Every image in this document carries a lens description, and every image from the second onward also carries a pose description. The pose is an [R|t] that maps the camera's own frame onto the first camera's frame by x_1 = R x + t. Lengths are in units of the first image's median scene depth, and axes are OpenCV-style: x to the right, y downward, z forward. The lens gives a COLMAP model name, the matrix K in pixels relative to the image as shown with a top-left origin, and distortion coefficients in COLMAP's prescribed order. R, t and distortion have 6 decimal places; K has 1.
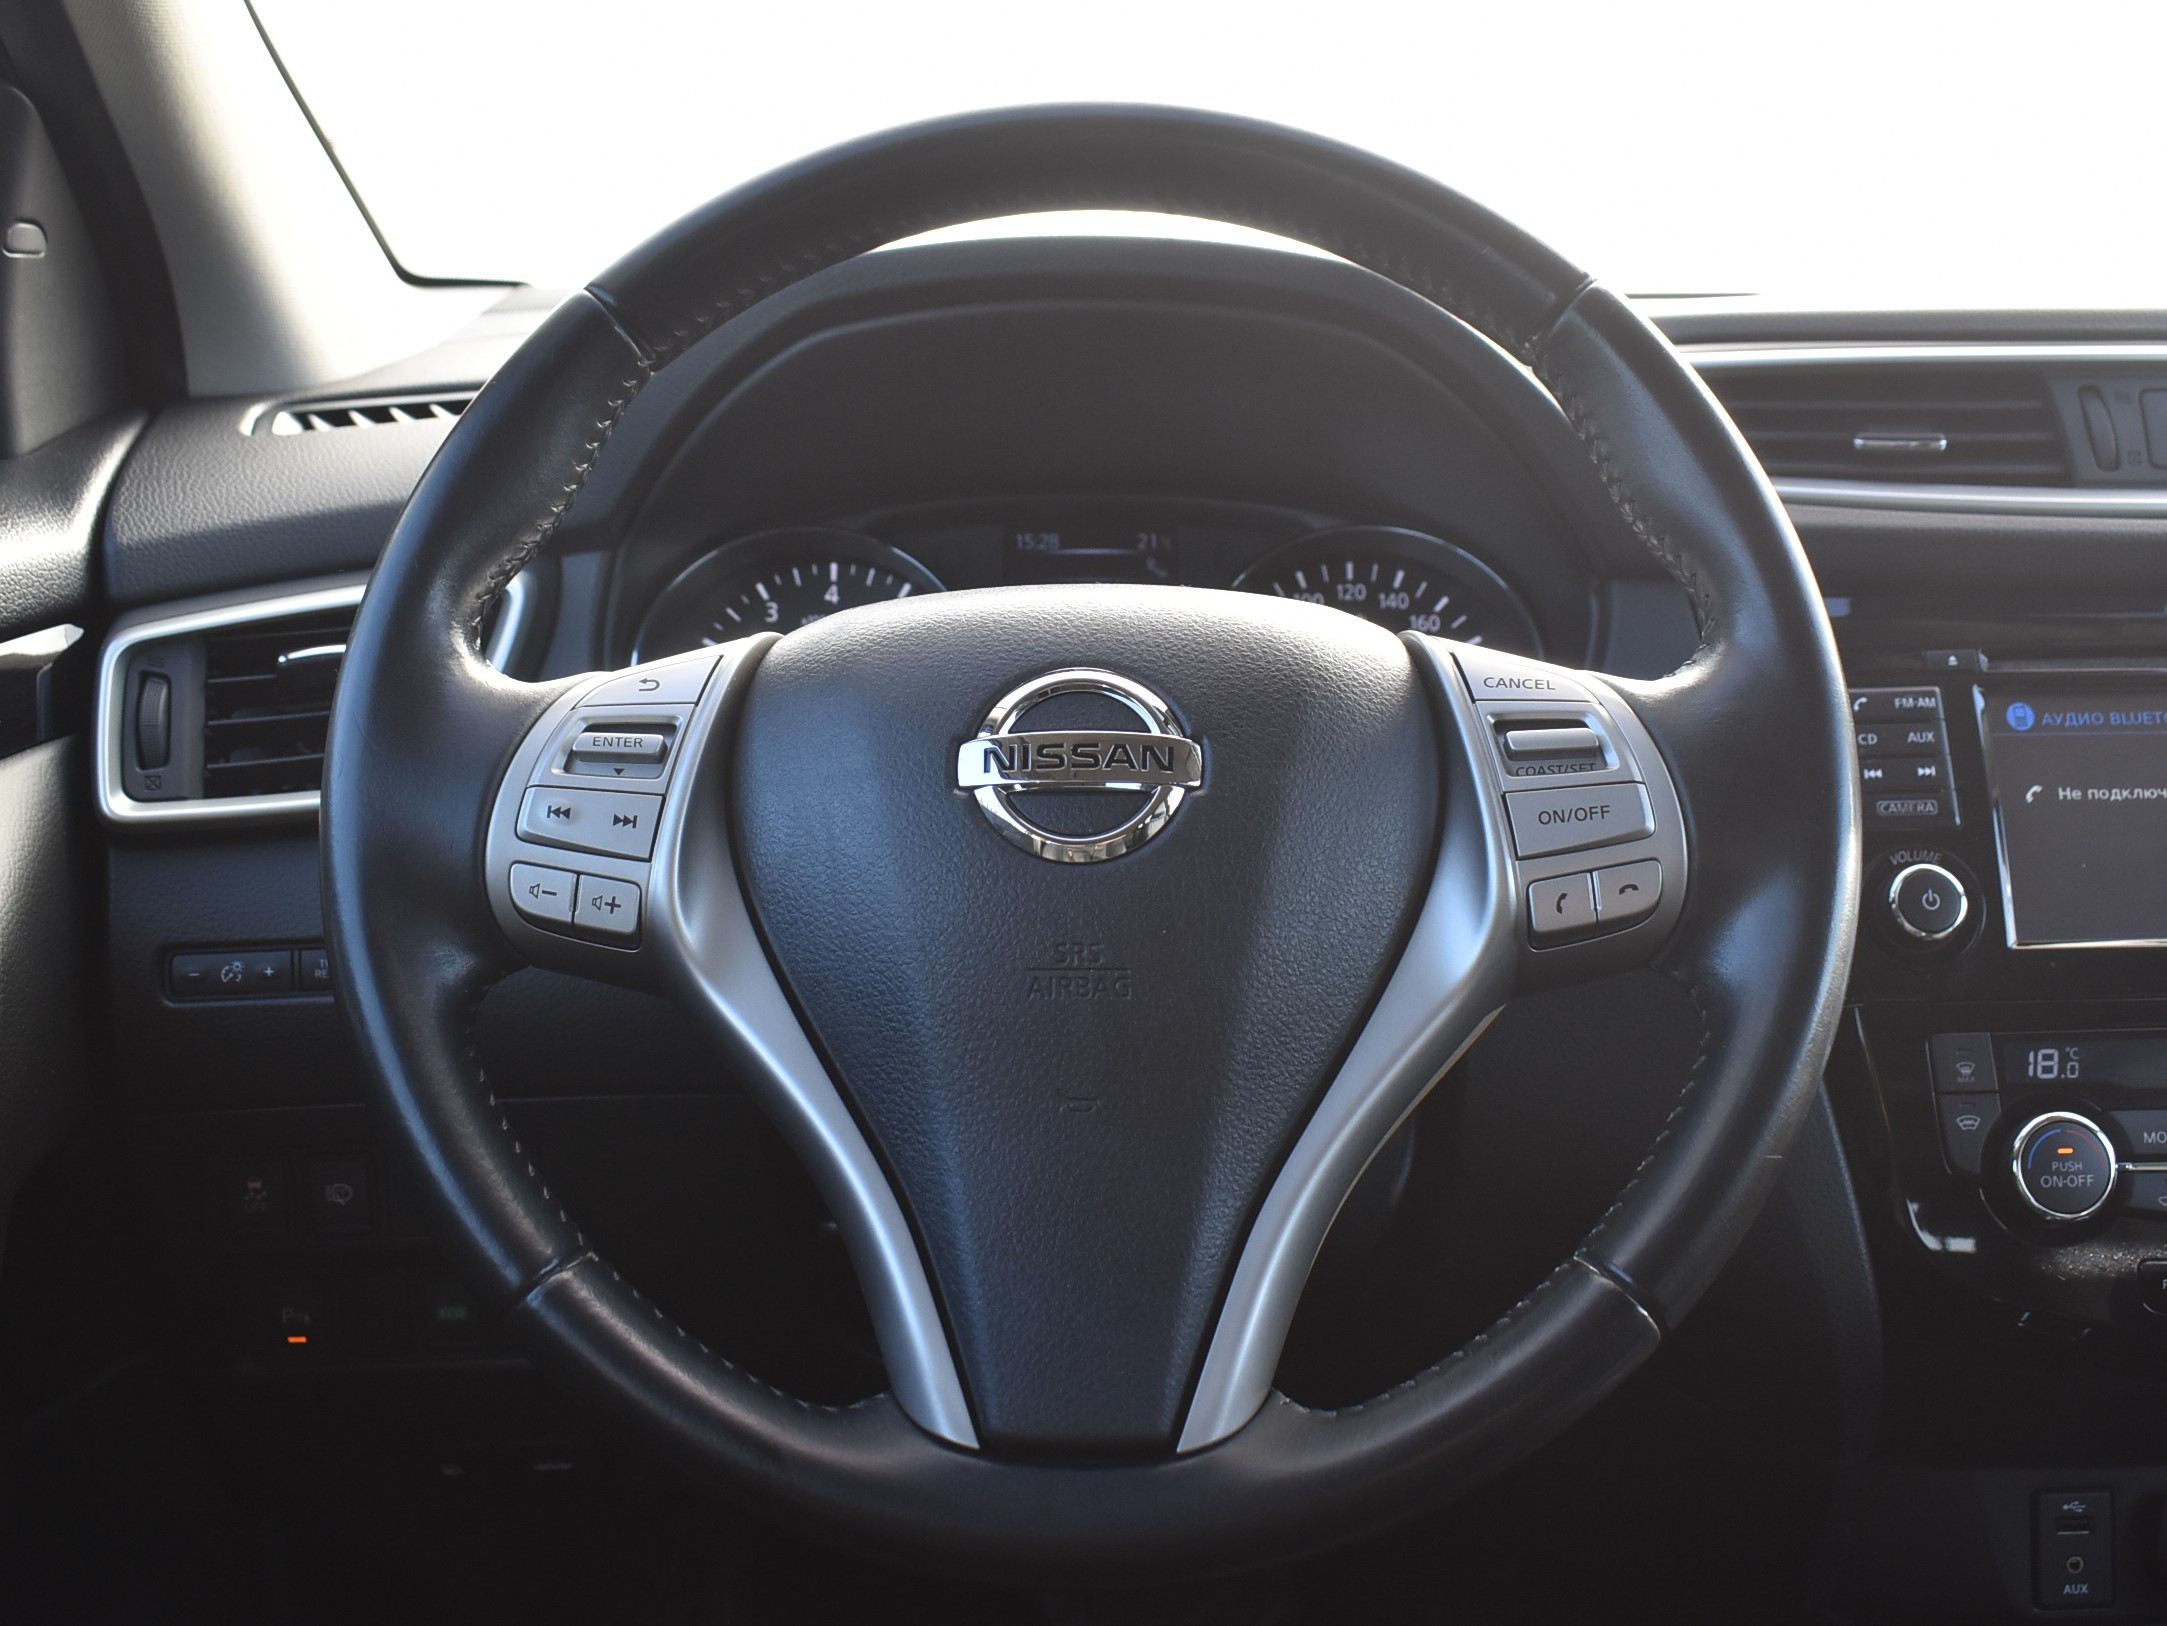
lens RADIAL K [[2338.6, 0, 1083.5], [0, 2338.6, 813.0], [0, 0, 1]] dist [-0.100472, 0.014494]
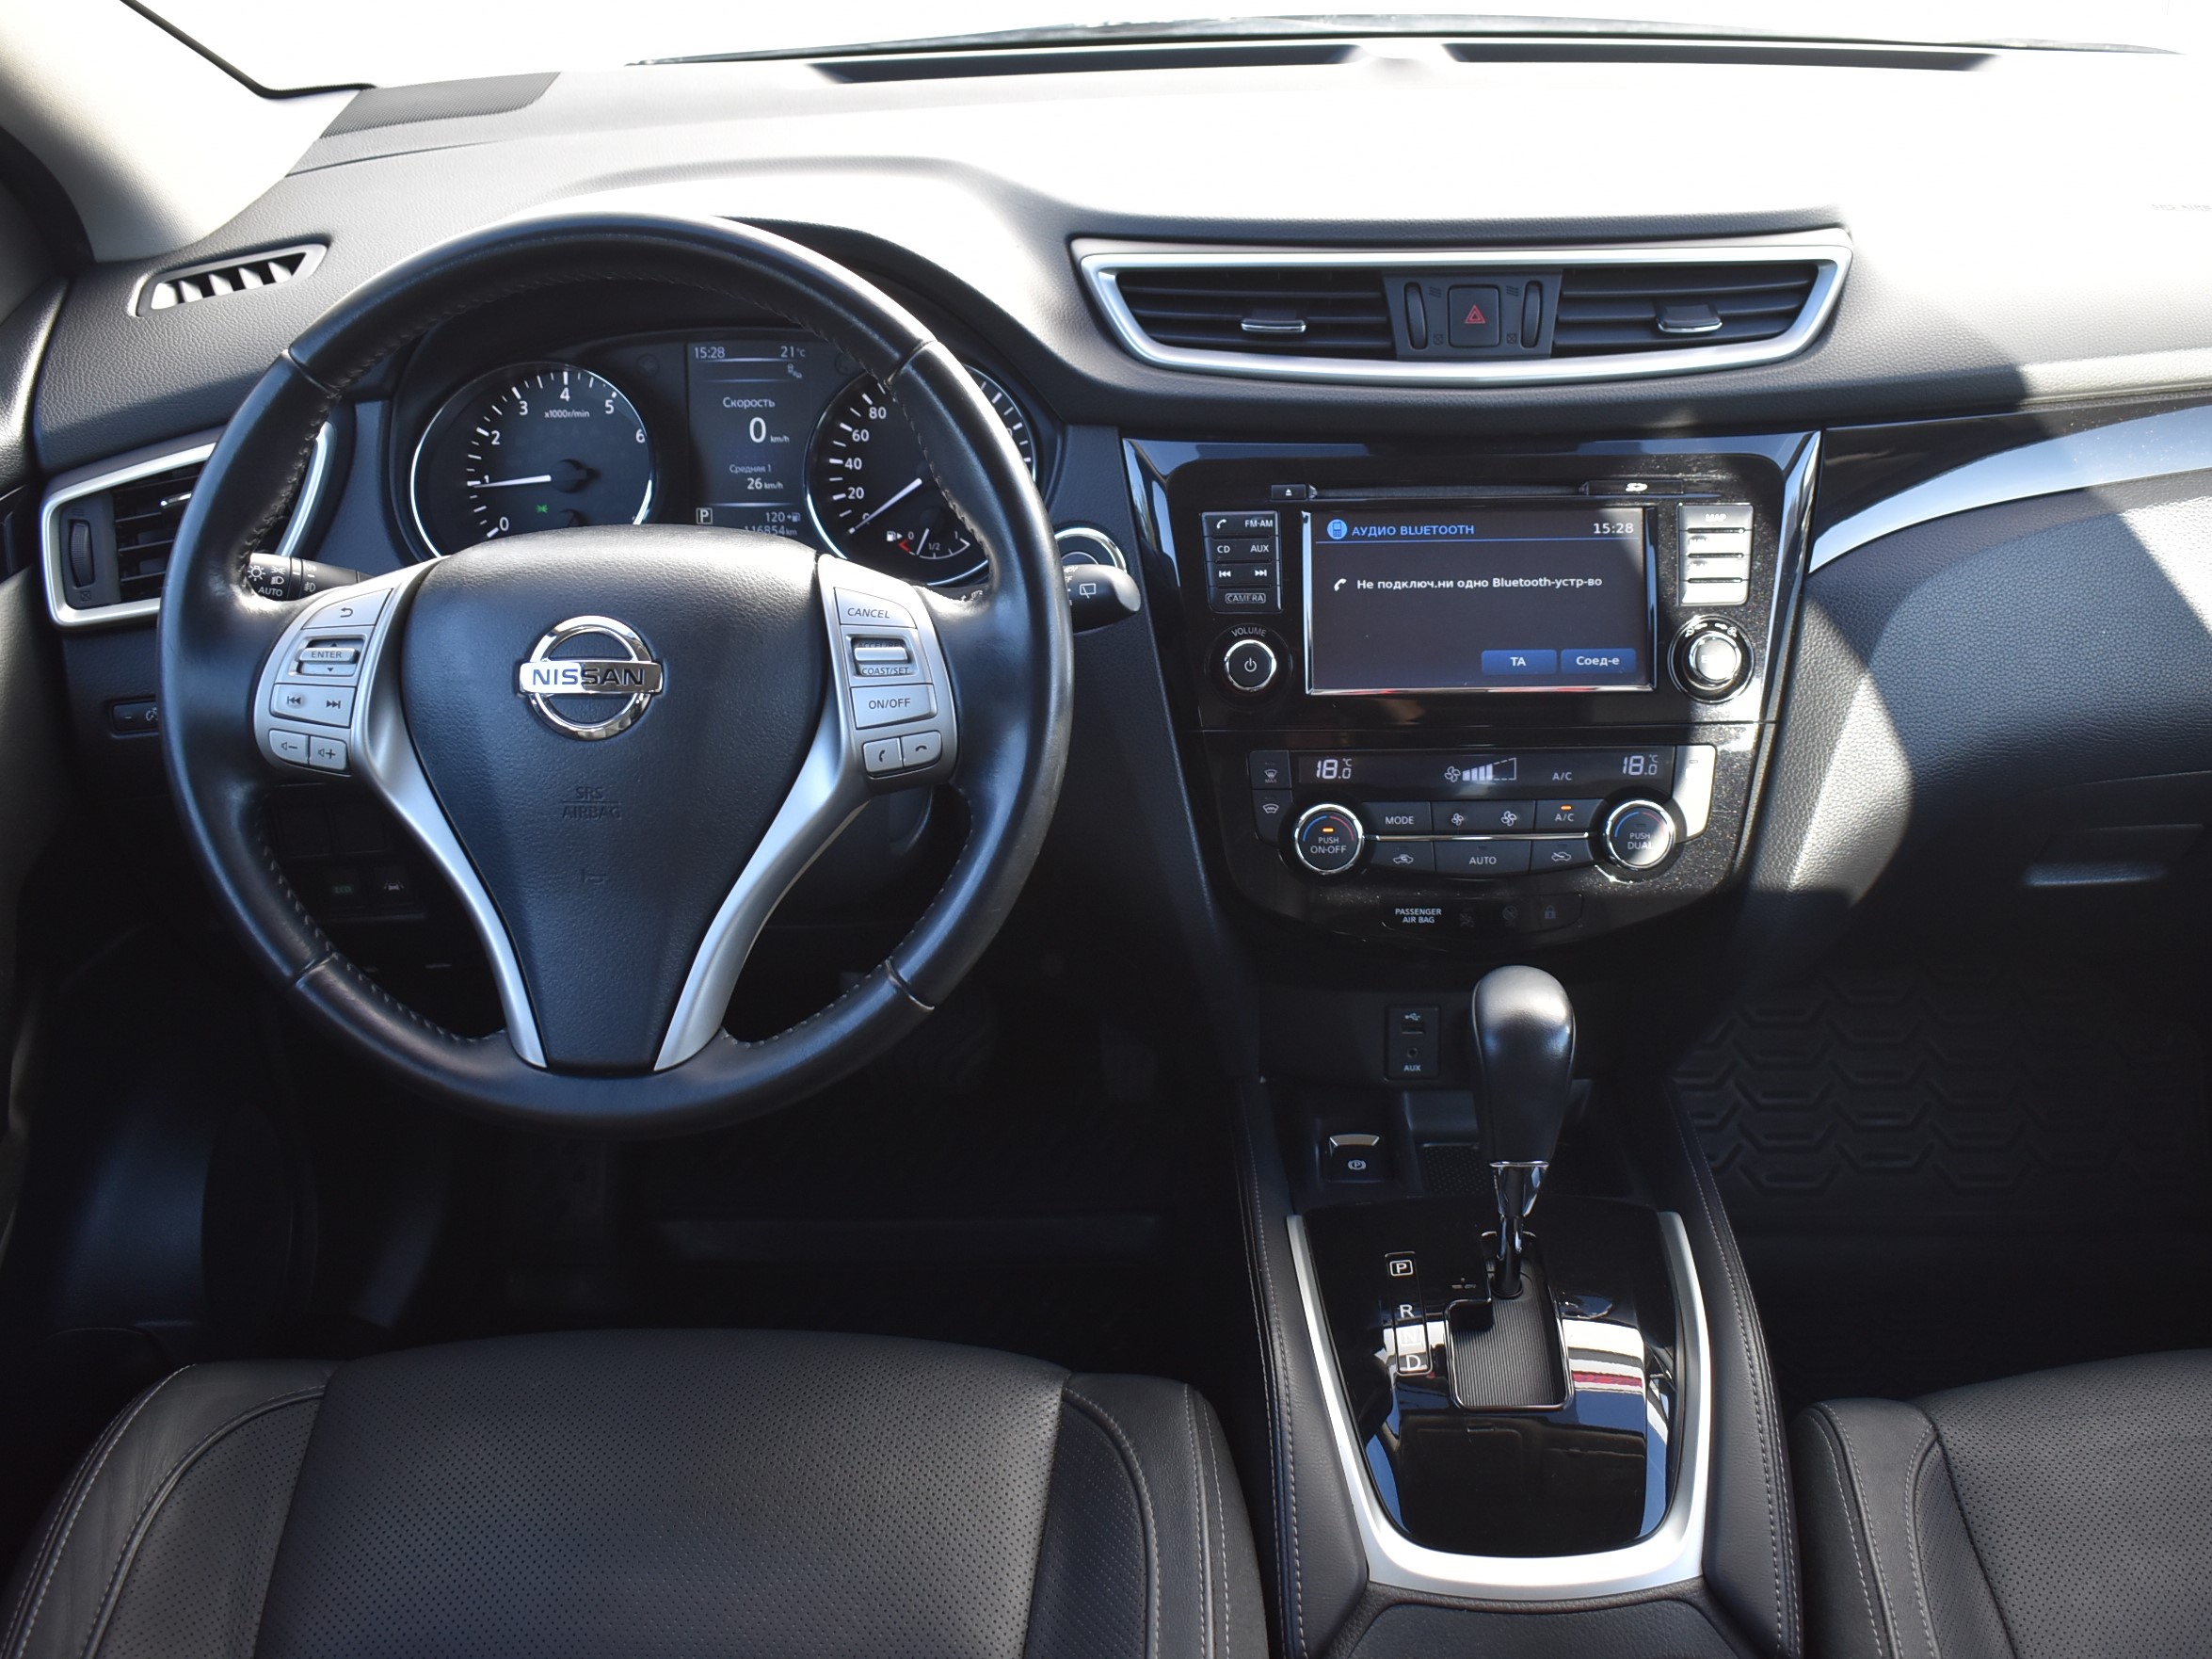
lens RADIAL K [[2098.6, 0, 1106.0], [0, 2098.6, 829.5], [0, 0, 1]] dist [-0.085005, -0.004795]
pose [[0.999983, -0.001641, -0.005590, 0.279784], [0.003241, 0.954044, 0.299650, -0.270688], [0.004842, -0.299663, 0.954033, -0.341089]]
